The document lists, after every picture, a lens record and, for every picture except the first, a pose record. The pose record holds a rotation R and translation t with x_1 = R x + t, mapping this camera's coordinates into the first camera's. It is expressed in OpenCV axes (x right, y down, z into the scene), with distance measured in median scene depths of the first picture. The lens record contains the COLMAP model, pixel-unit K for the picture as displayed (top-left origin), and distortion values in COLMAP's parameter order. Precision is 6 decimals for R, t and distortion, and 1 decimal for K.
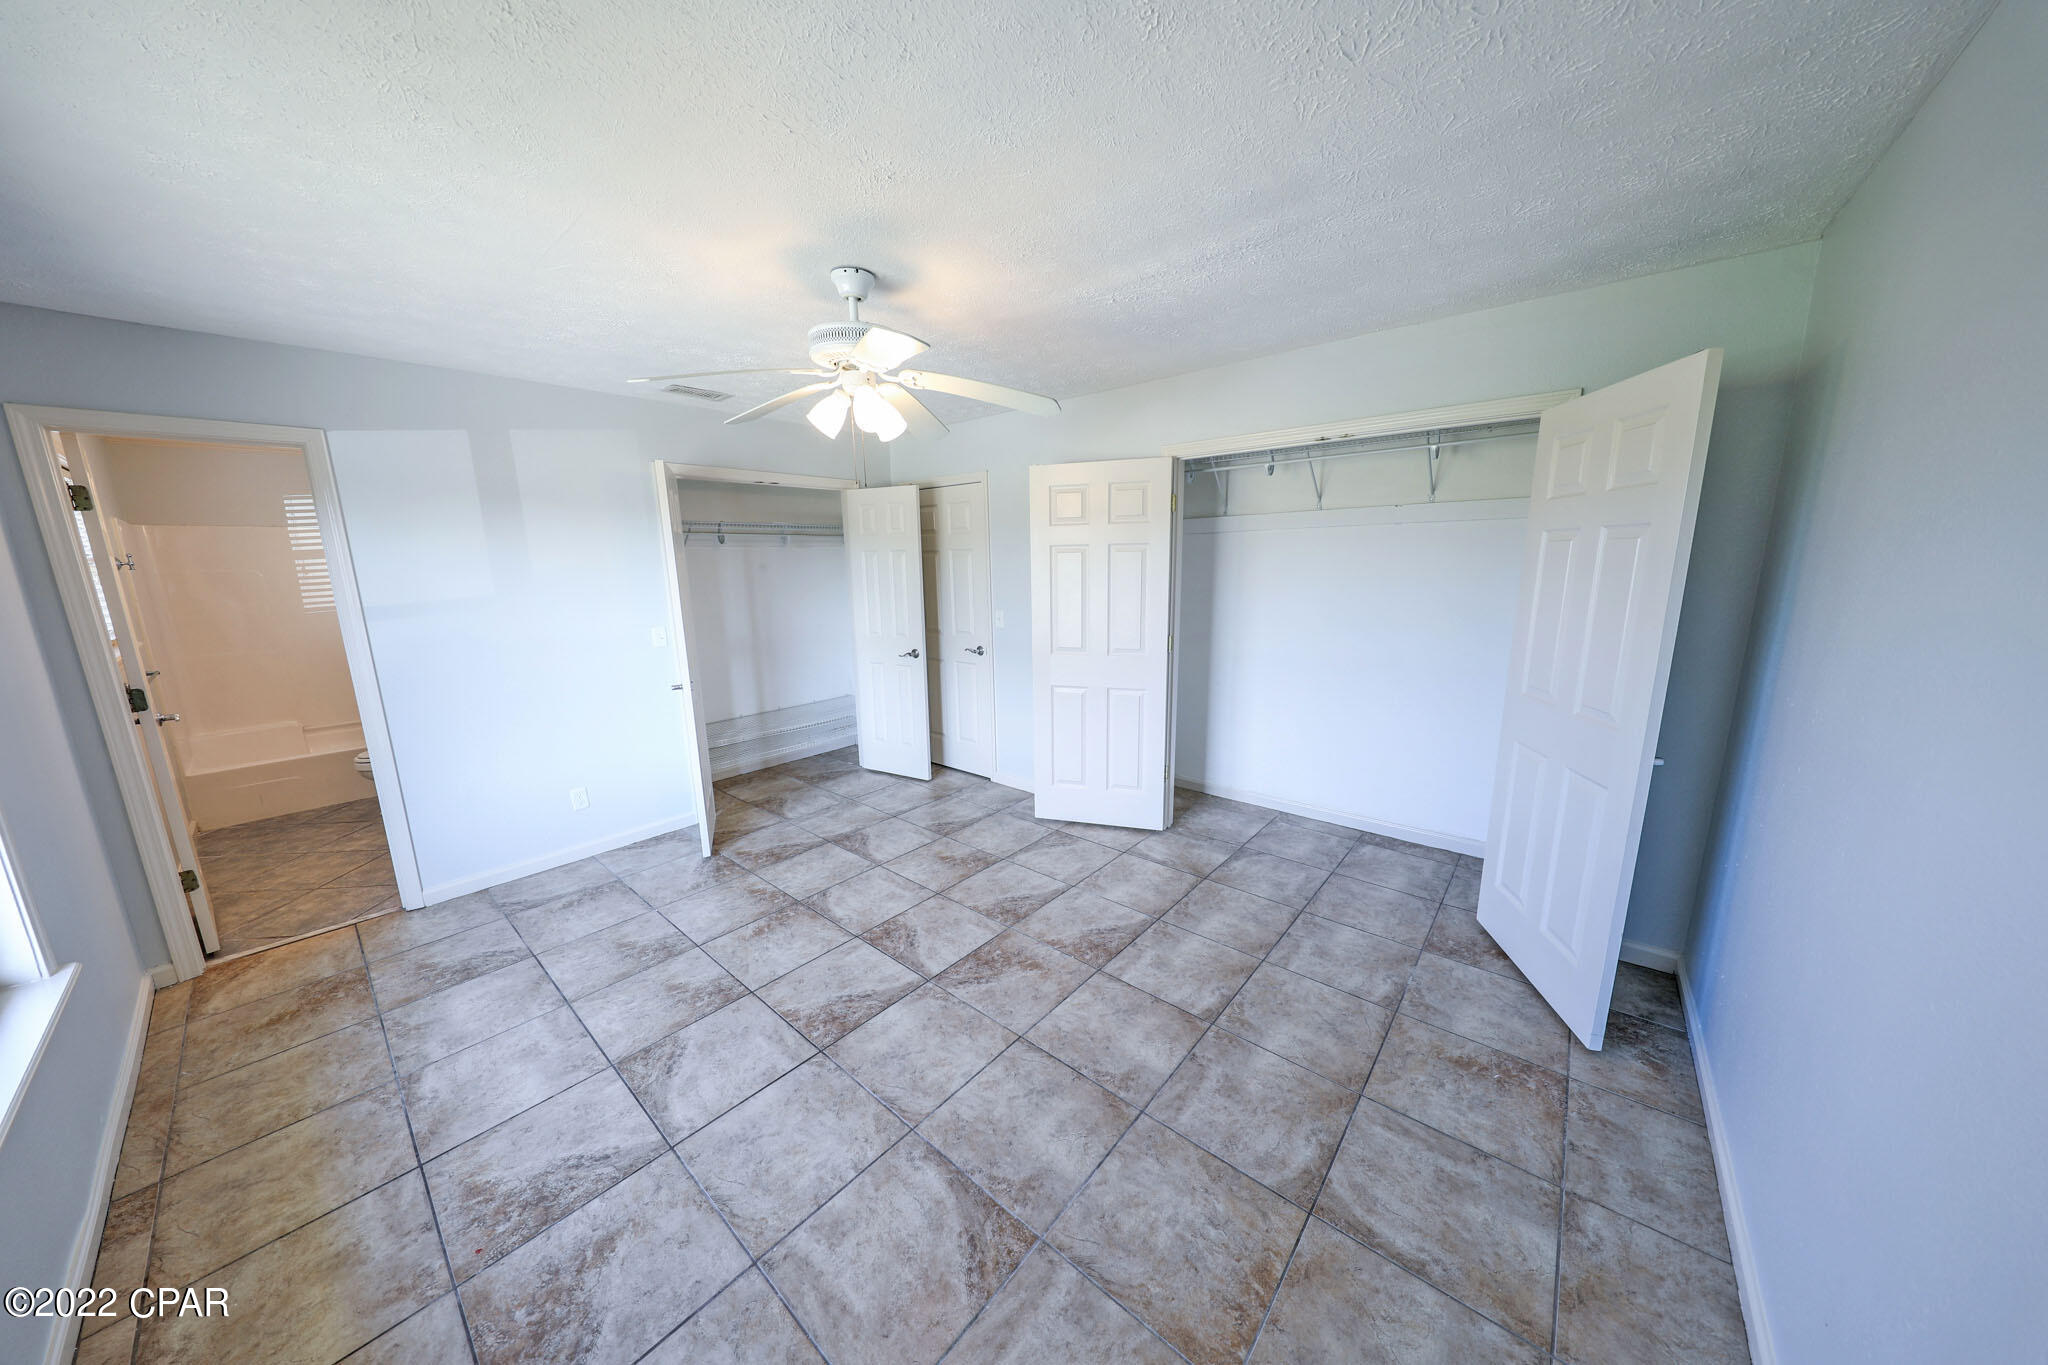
lens RADIAL K [[646.7, 0, 1023.6], [0, 646.7, 681.7], [0, 0, 1]] dist [0.001644, -0.001843]
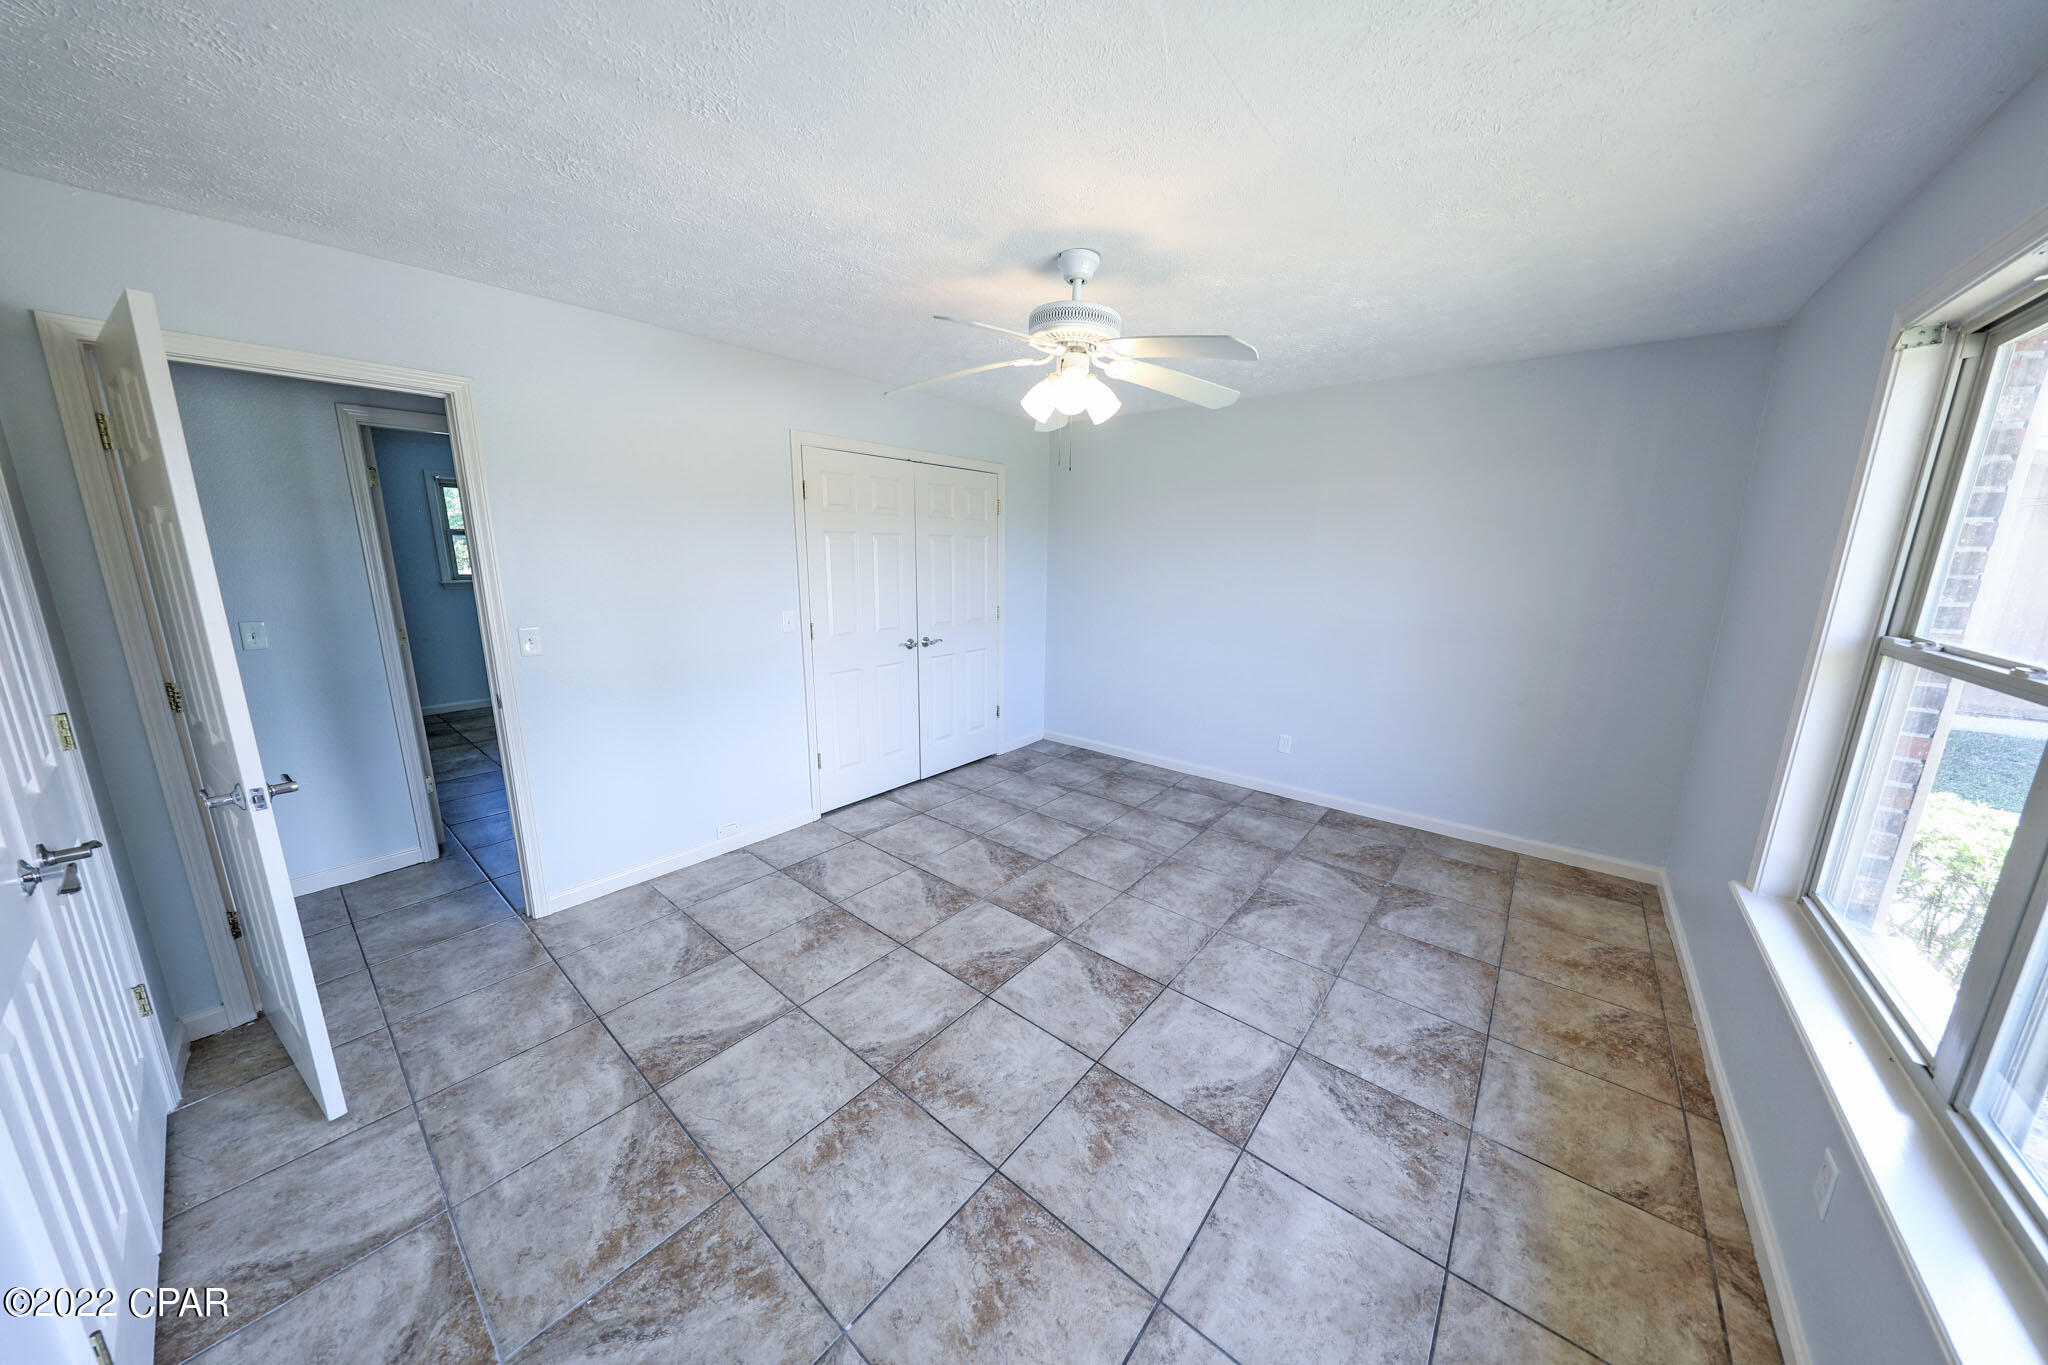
lens RADIAL K [[646.7, 0, 1020.4], [0, 646.7, 684.2], [0, 0, 1]] dist [0.001644, -0.001843]
pose [[-0.014268, -0.189686, 0.981741, -1.173392], [0.182141, 0.964921, 0.189083, -0.167747], [-0.983169, 0.181513, 0.020782, 1.017800]]
